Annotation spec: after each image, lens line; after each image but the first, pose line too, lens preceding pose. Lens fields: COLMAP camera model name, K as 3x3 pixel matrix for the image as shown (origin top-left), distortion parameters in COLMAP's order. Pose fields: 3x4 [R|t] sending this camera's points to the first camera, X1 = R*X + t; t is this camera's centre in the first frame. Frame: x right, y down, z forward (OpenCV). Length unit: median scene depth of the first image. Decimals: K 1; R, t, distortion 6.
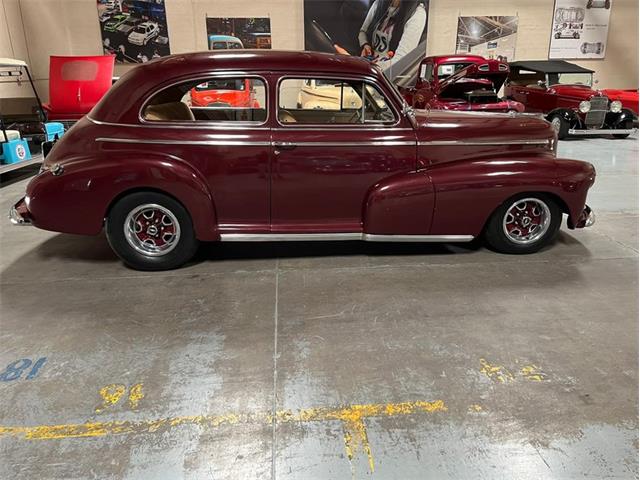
lens RADIAL K [[486.0, 0, 320.0], [0, 486.0, 240.0], [0, 0, 1]] dist [0.097563, -0.131056]
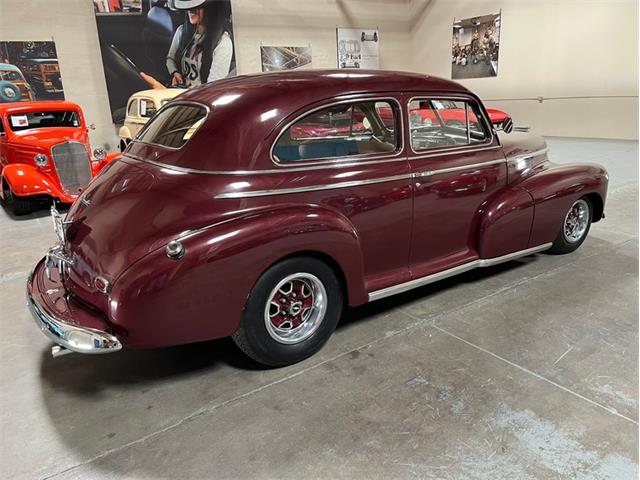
lens RADIAL K [[486.0, 0, 320.0], [0, 486.0, 240.0], [0, 0, 1]] dist [0.097563, -0.131056]
pose [[0.859055, -0.169532, 0.482995, -0.176042], [0.195749, 0.980646, -0.003952, -0.030186], [-0.472977, 0.097941, 0.875614, 0.088939]]
